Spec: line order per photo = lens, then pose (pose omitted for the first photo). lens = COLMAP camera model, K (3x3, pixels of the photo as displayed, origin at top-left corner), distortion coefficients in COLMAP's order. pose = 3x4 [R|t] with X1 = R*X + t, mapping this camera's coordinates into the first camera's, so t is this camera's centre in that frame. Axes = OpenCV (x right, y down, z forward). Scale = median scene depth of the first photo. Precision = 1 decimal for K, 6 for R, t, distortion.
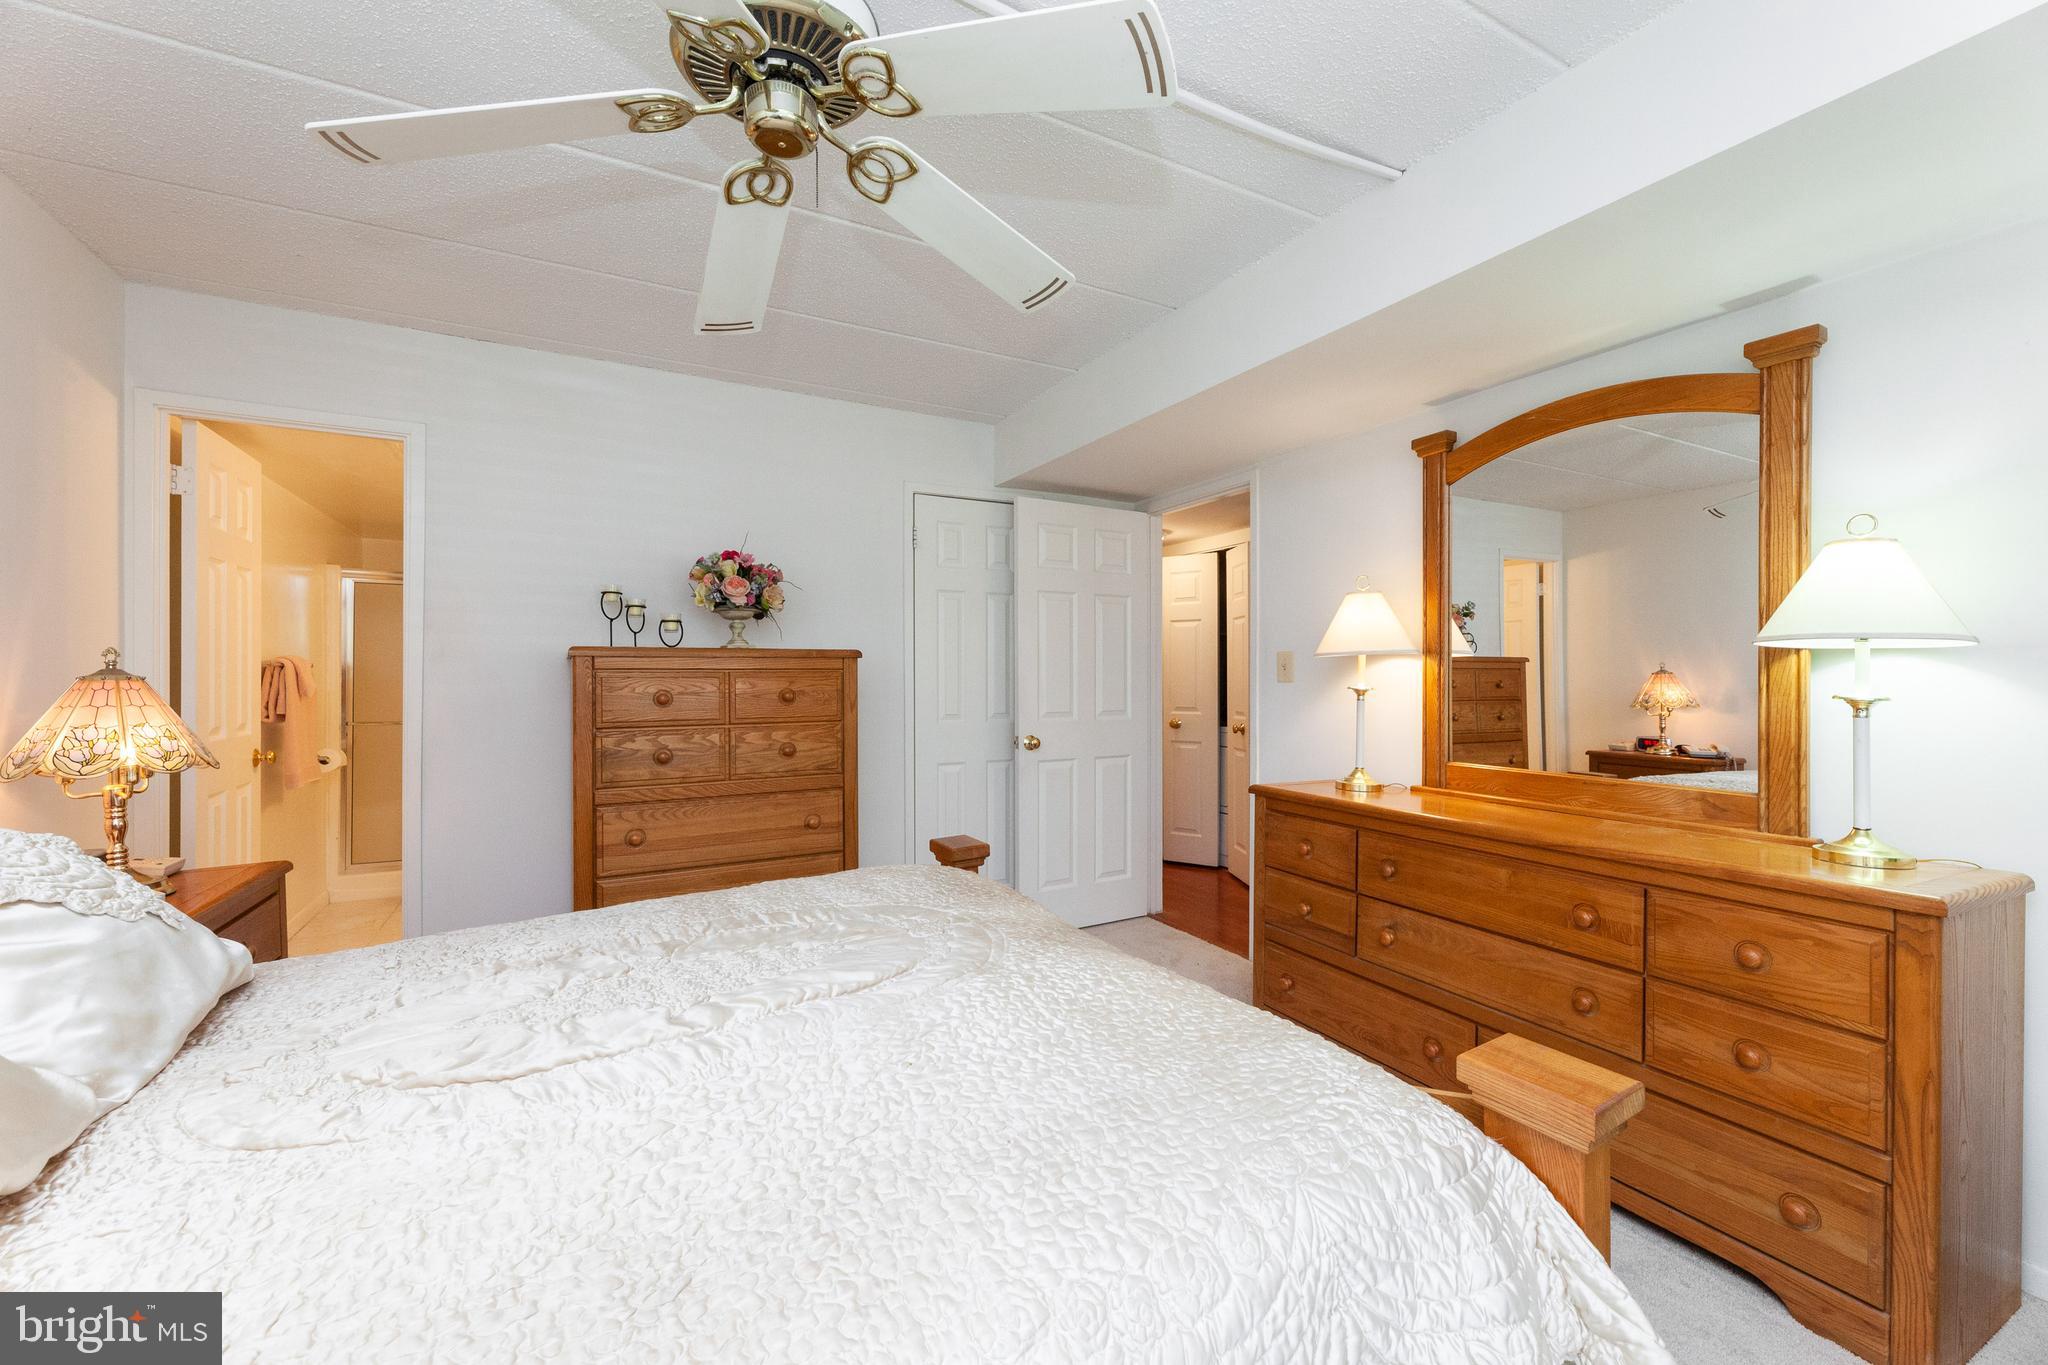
lens RADIAL K [[833.2, 0, 1027.9], [0, 833.2, 684.5], [0, 0, 1]] dist [0.001183, 0.000225]
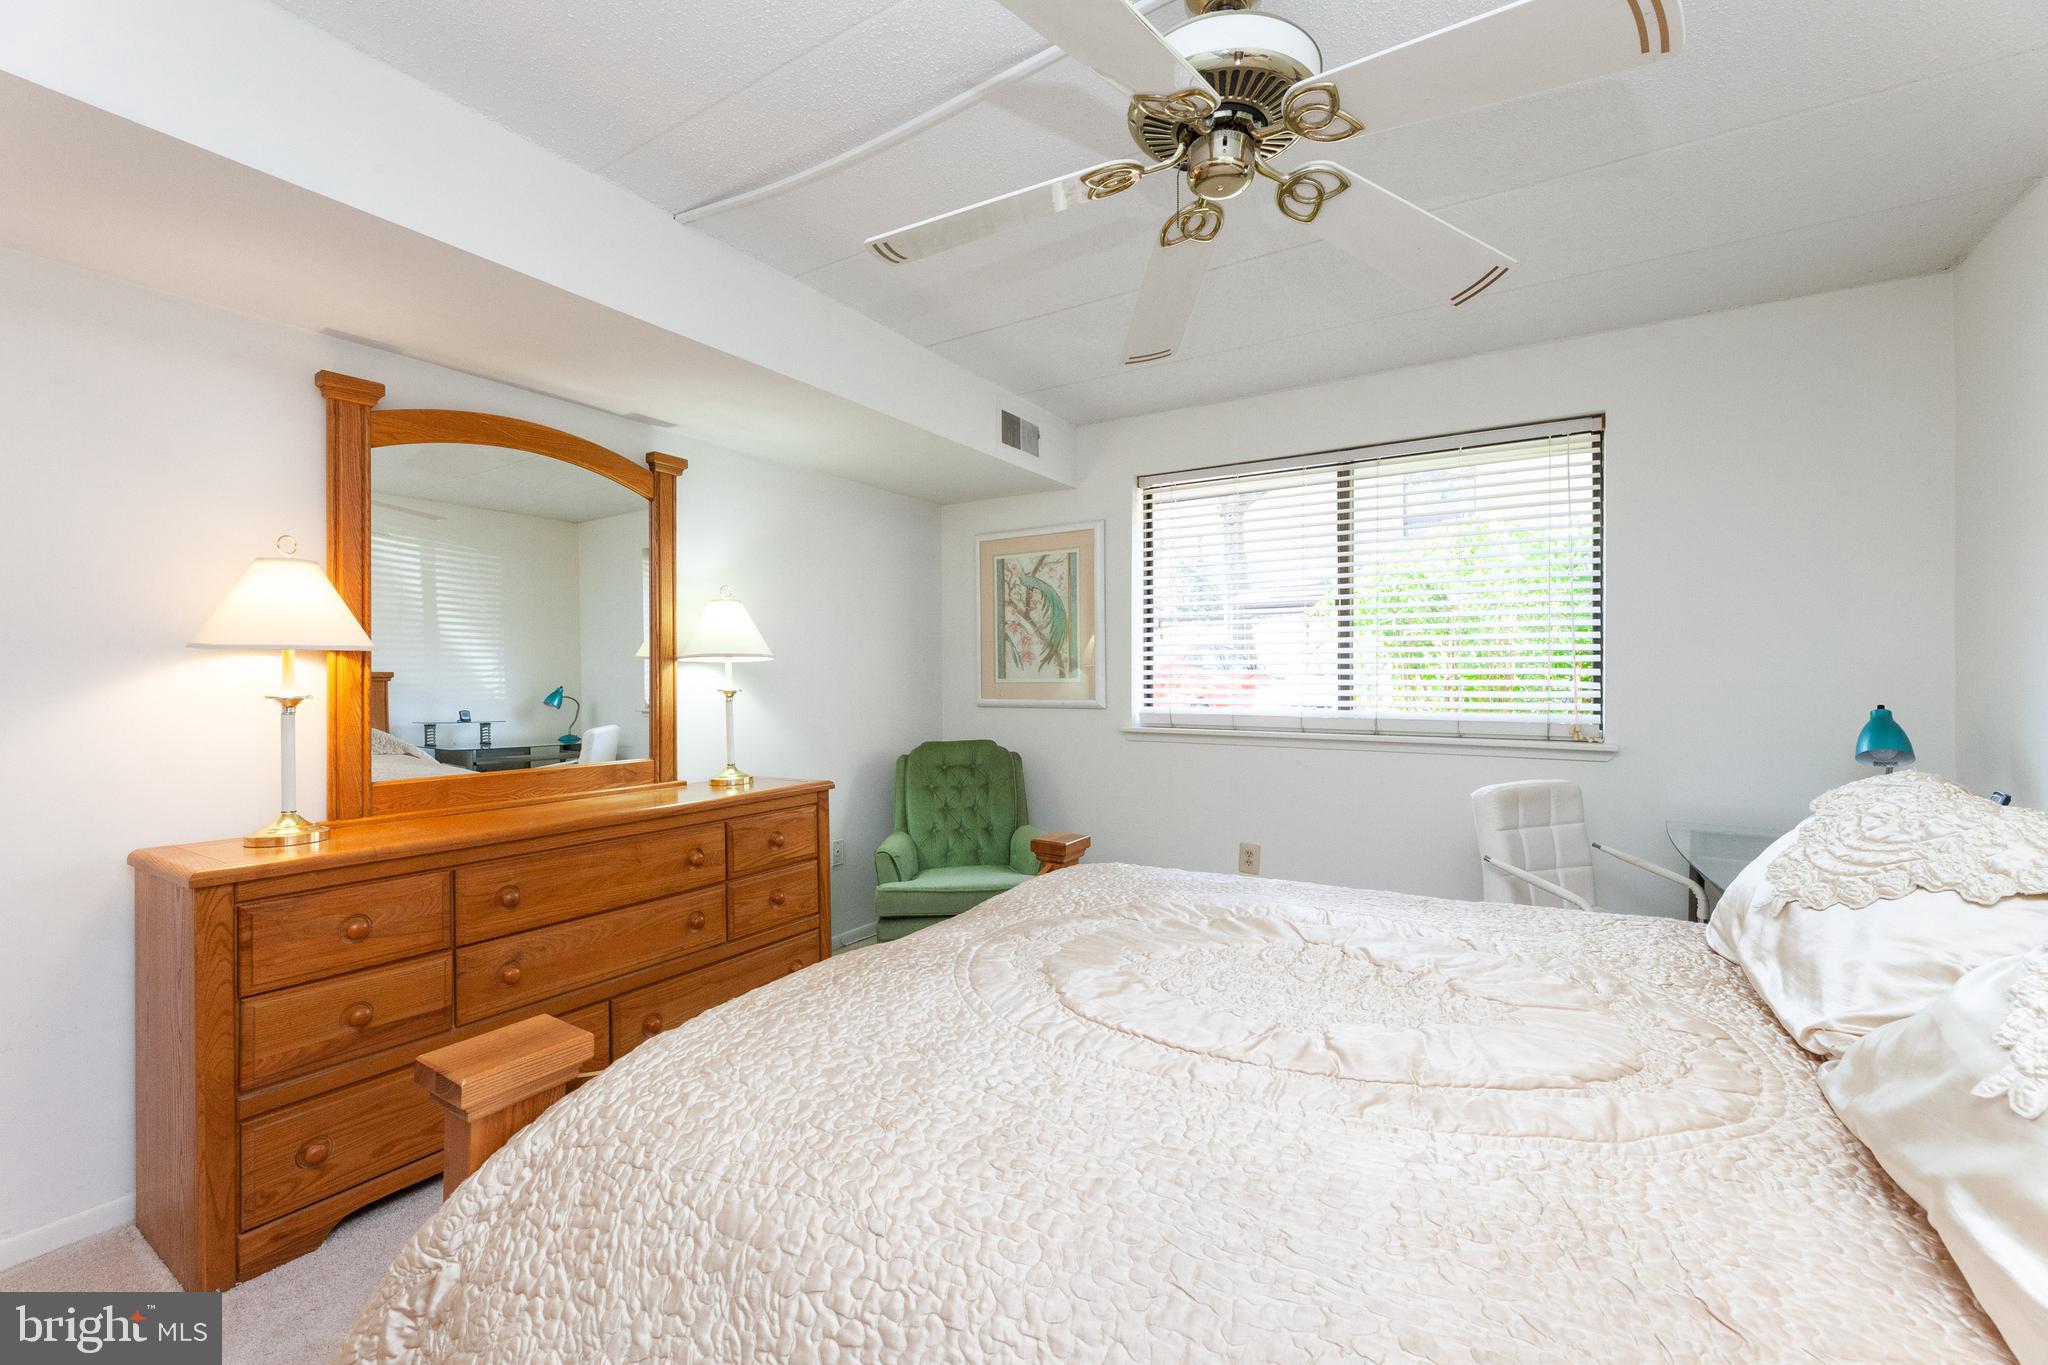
lens RADIAL K [[858.6, 0, 994.3], [0, 858.6, 674.4], [0, 0, 1]] dist [0.001536, 0.000281]
pose [[-0.474245, -0.000984, 0.880393, -0.727273], [0.011094, 0.999913, 0.007094, -0.019120], [-0.880323, 0.013132, -0.474192, 1.154961]]
